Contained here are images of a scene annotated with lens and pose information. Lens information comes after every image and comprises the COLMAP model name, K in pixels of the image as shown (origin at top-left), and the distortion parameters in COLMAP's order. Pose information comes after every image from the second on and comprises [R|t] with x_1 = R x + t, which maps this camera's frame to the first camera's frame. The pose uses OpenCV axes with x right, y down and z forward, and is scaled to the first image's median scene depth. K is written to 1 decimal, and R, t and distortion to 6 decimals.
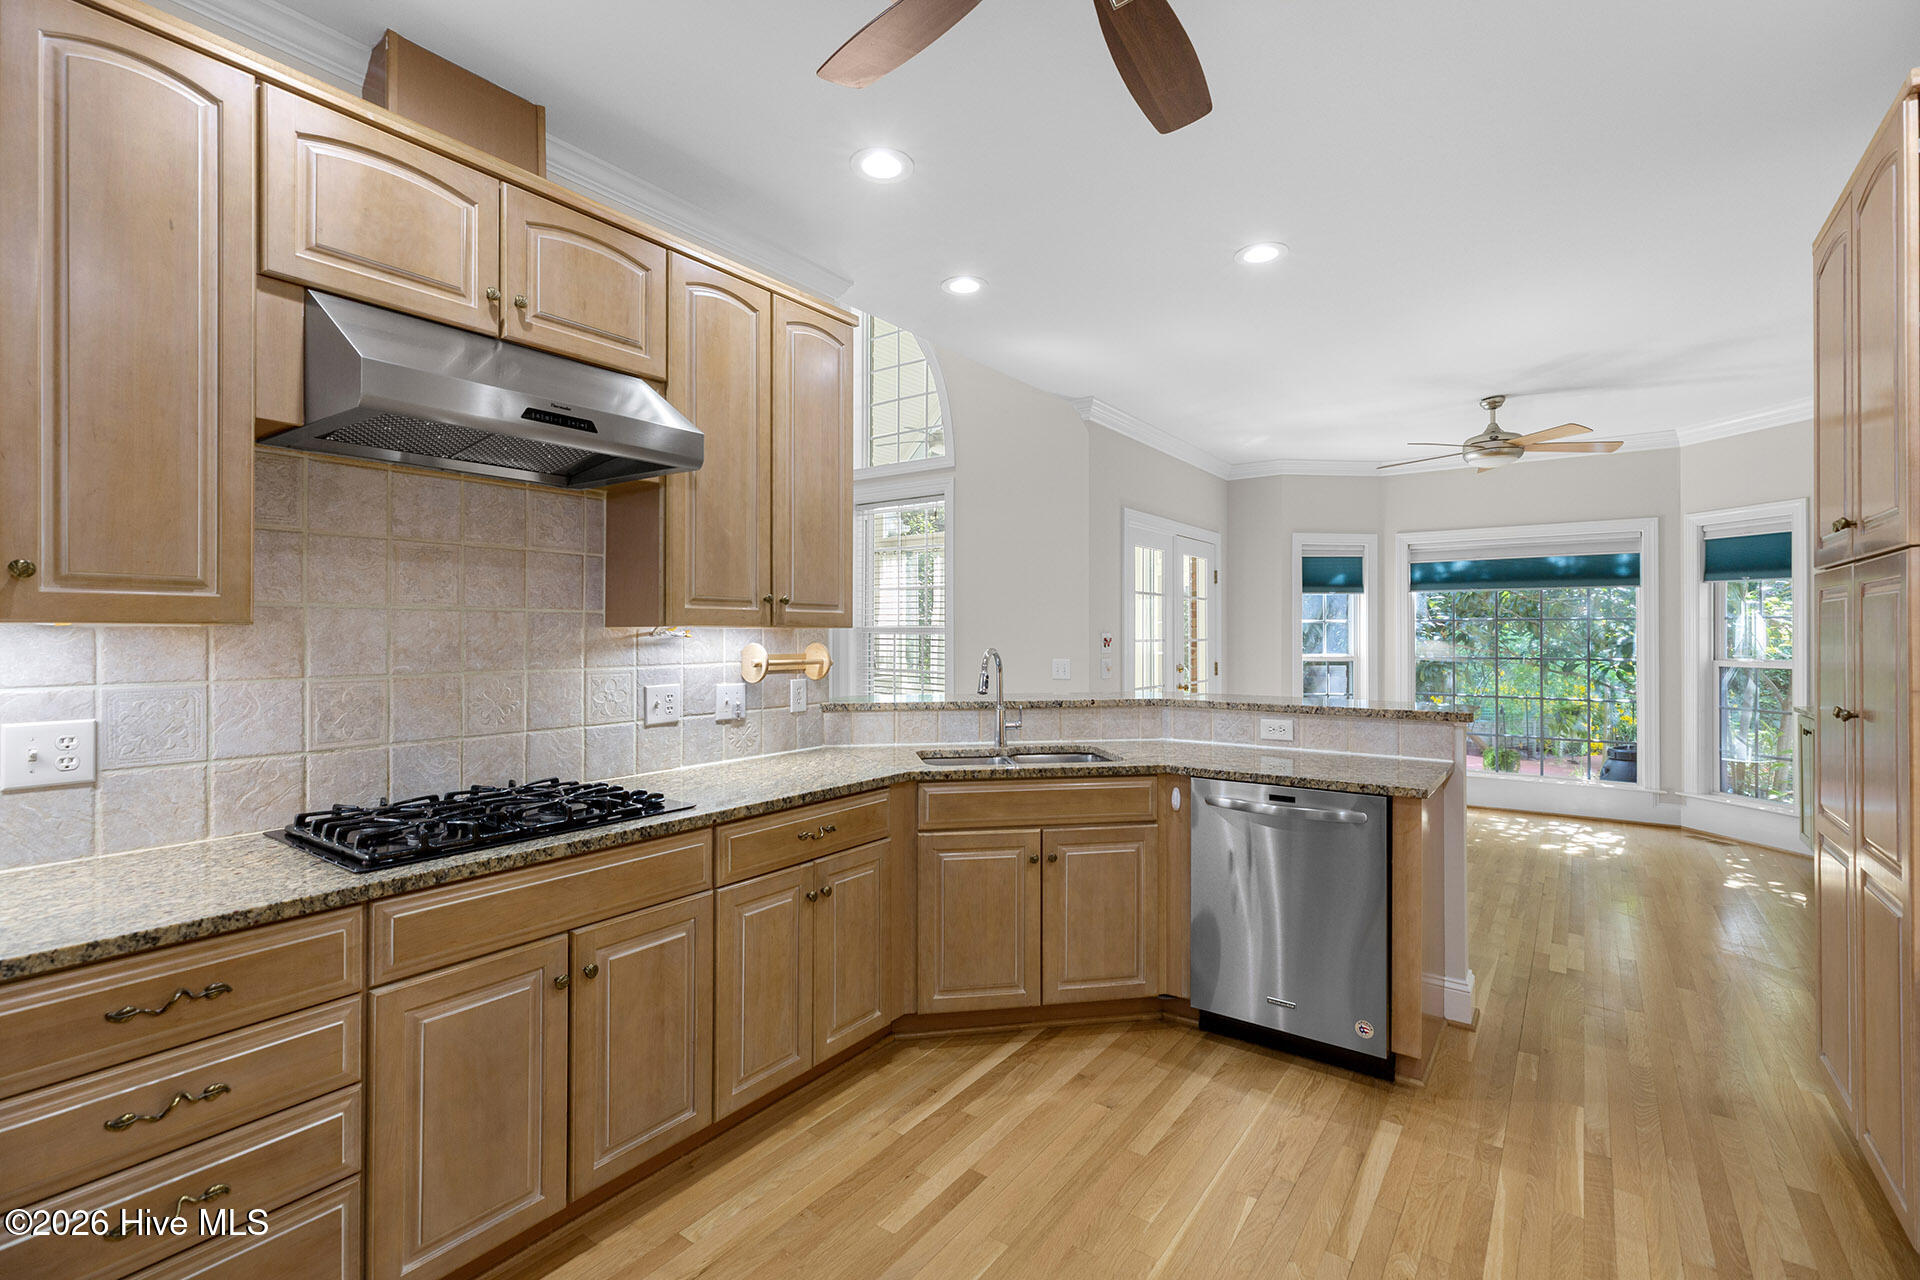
lens RADIAL K [[858.6, 0, 964.5], [0, 858.6, 627.6], [0, 0, 1]] dist [0.004536, -0.000236]
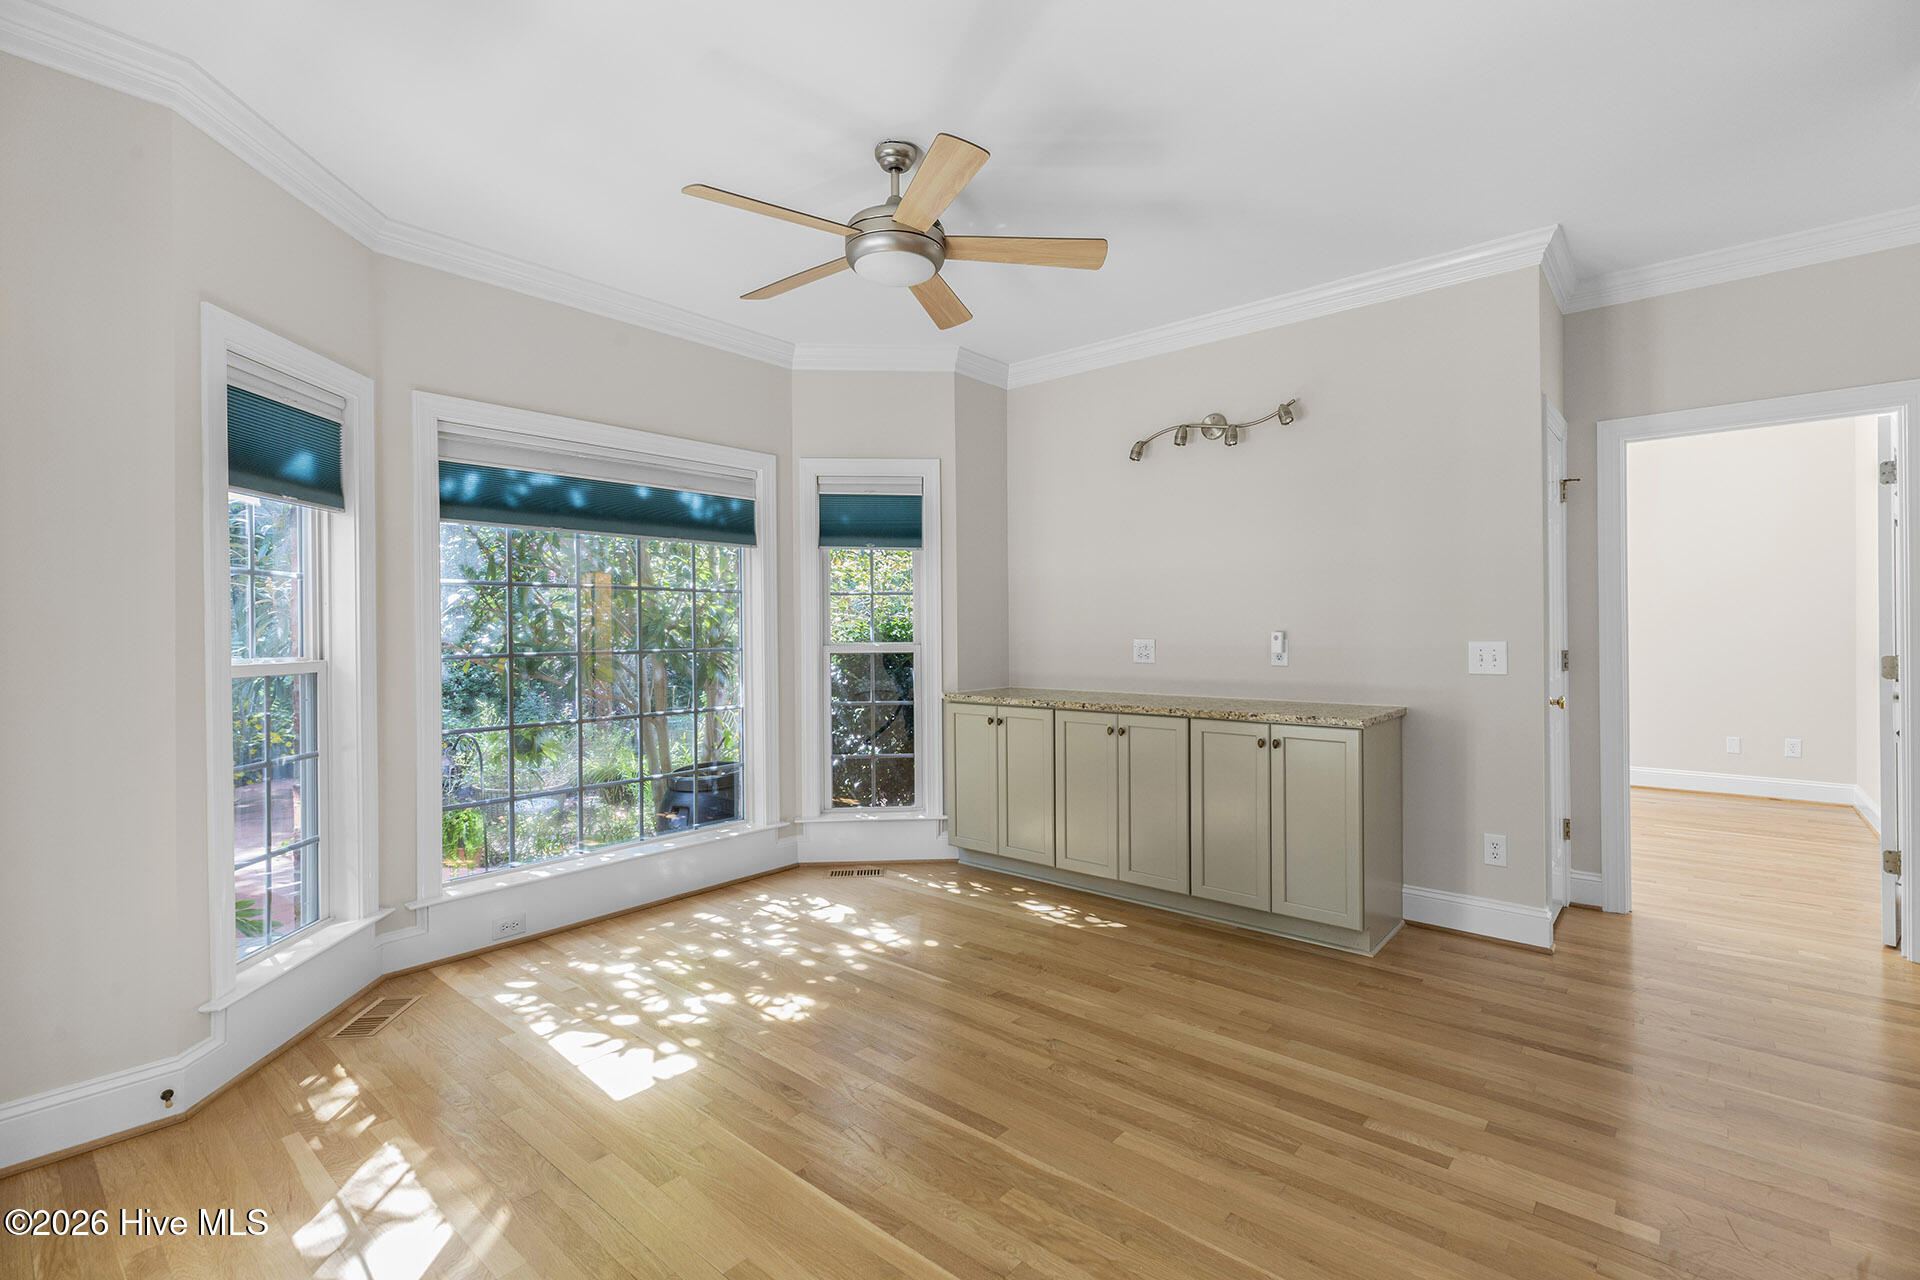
lens RADIAL K [[858.6, 0, 961.2], [0, 858.6, 636.3], [0, 0, 1]] dist [0.004536, -0.000236]
pose [[0.085881, -0.007202, 0.996279, 0.084596], [0.000985, 0.999974, 0.007144, 0.024276], [-0.996305, 0.000368, 0.085886, 0.836942]]
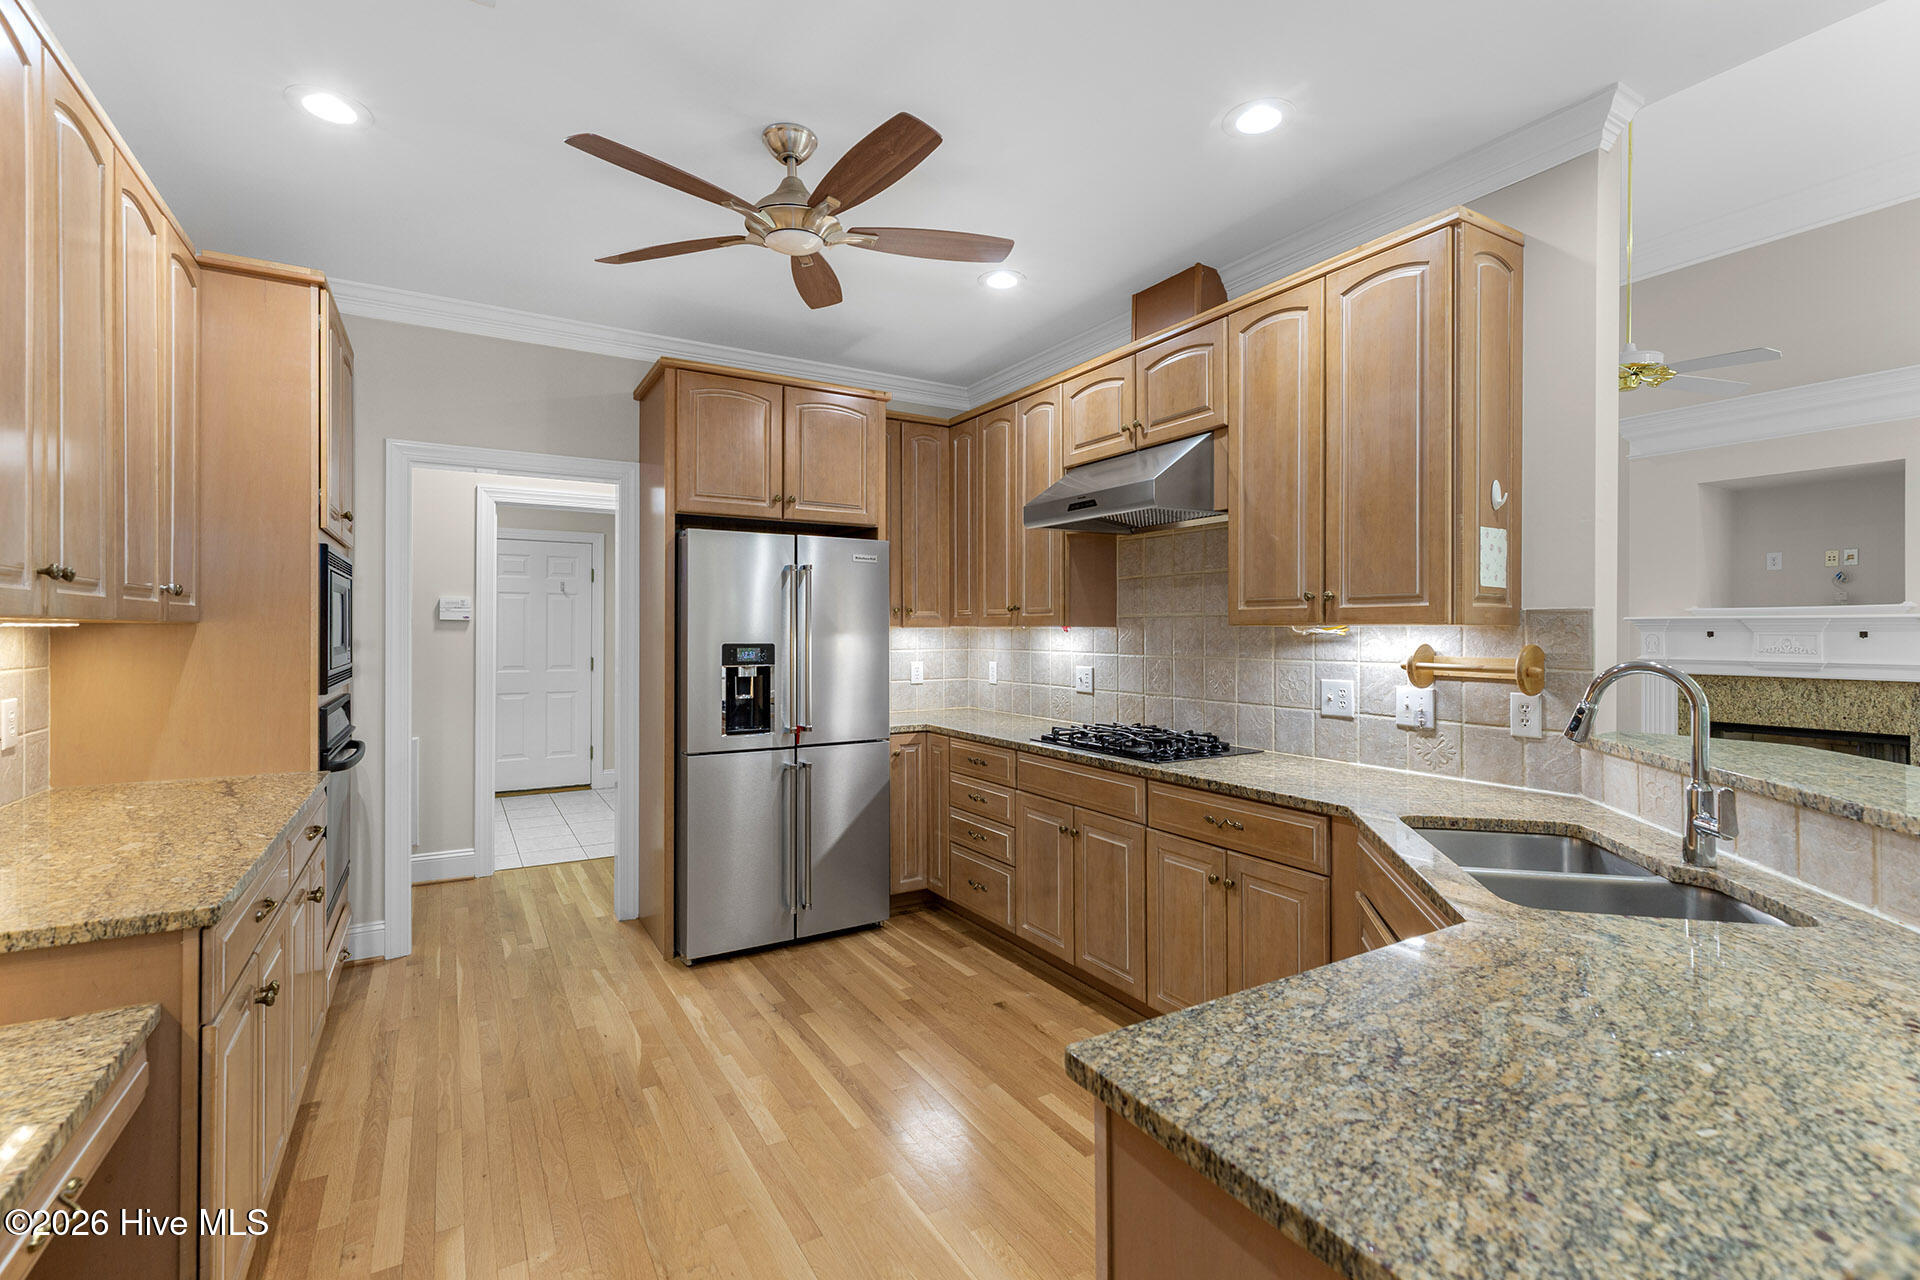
lens RADIAL K [[858.6, 0, 962.9], [0, 858.6, 630.2], [0, 0, 1]] dist [0.004536, -0.000236]
pose [[-0.396464, 0.000288, -0.918050, 0.395317], [0.006388, 0.999977, -0.002445, 0.002342], [0.918028, -0.006834, -0.396456, 0.487730]]
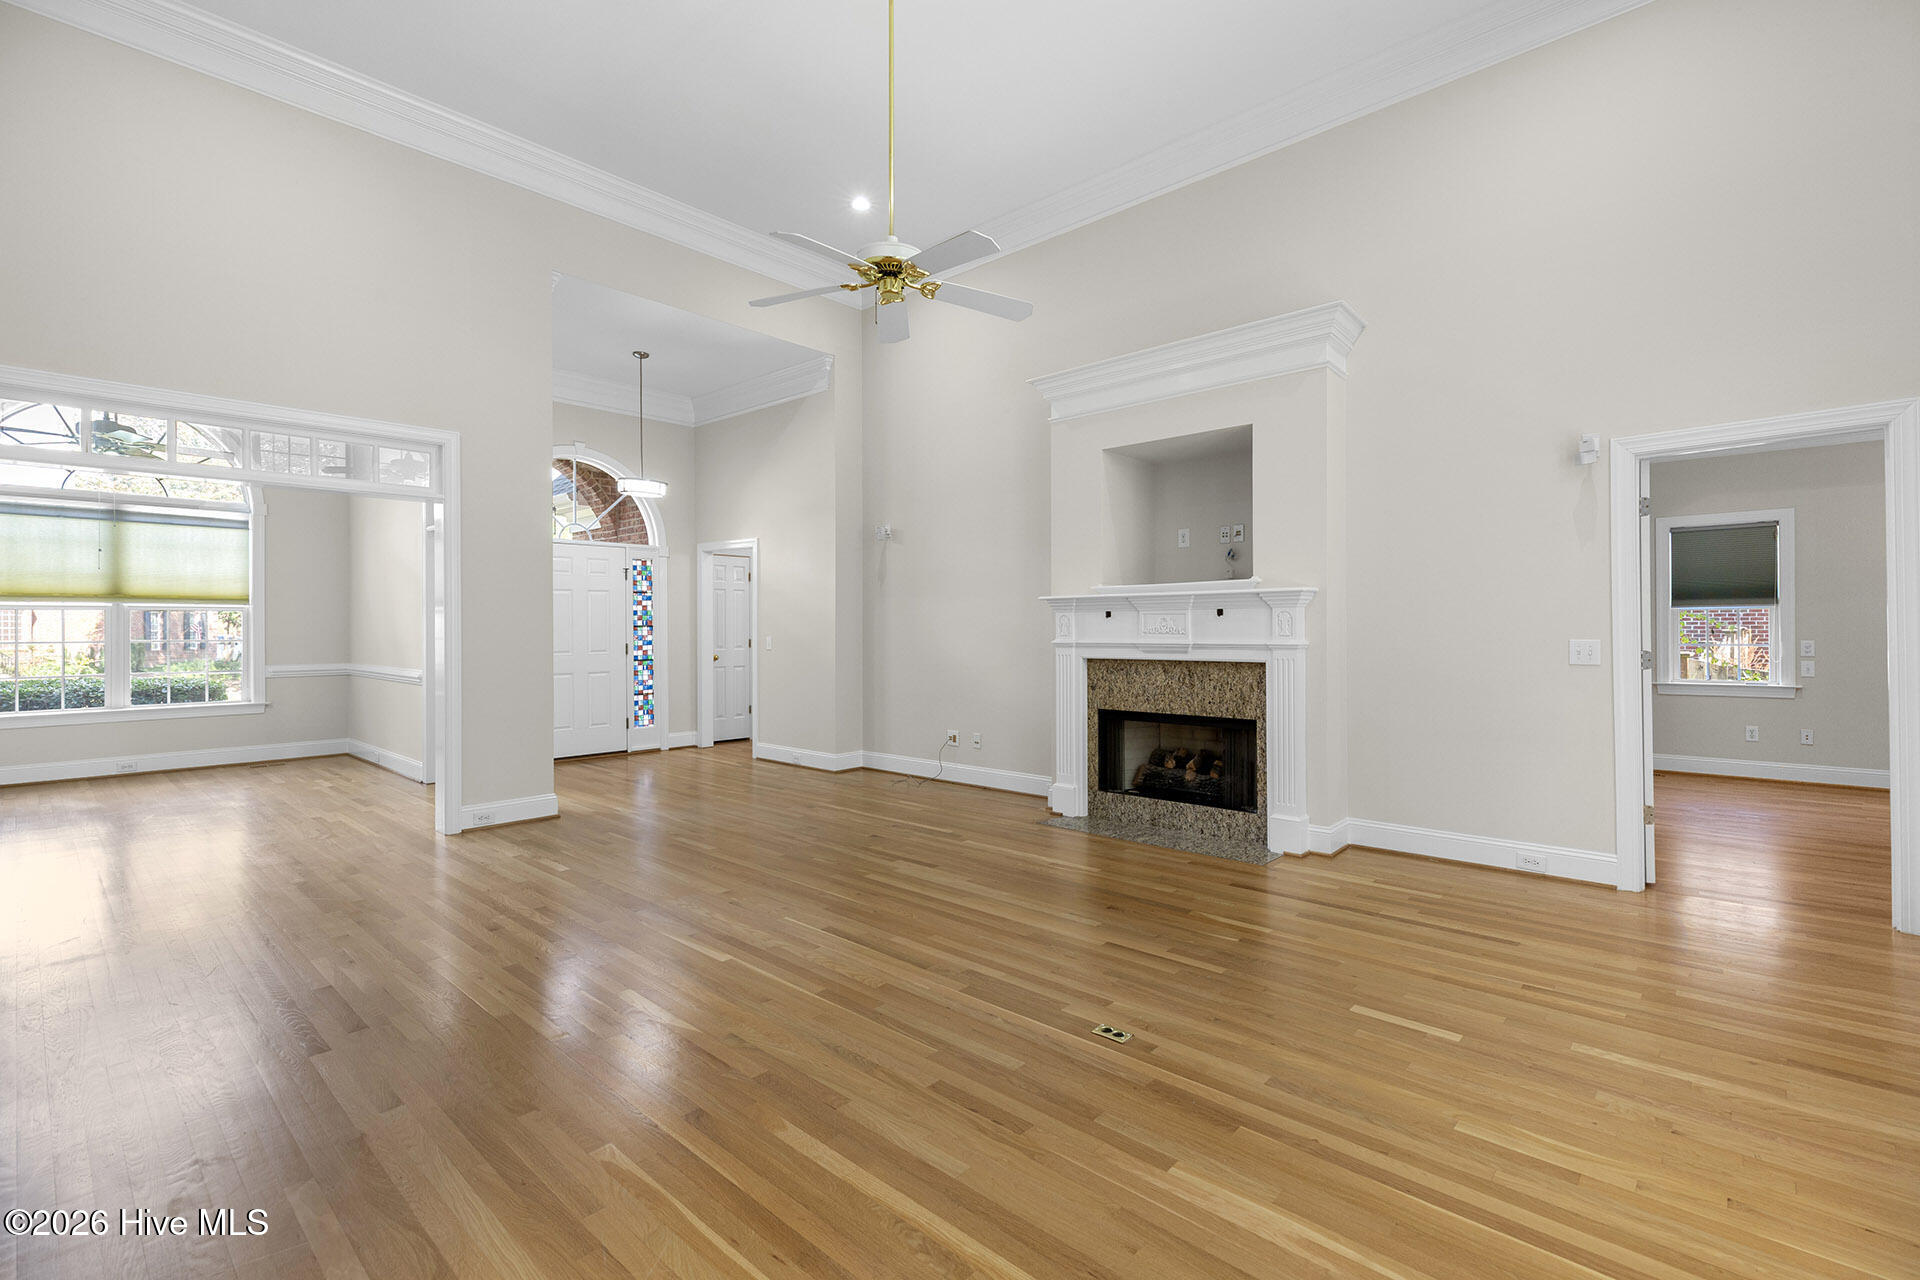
lens RADIAL K [[858.6, 0, 955.0], [0, 858.6, 627.8], [0, 0, 1]] dist [0.004536, -0.000236]
pose [[-0.120925, 0.001805, -0.992660, 0.020074], [0.013339, 0.999911, 0.000193, 0.024071], [0.992572, -0.013218, -0.120938, 0.872222]]
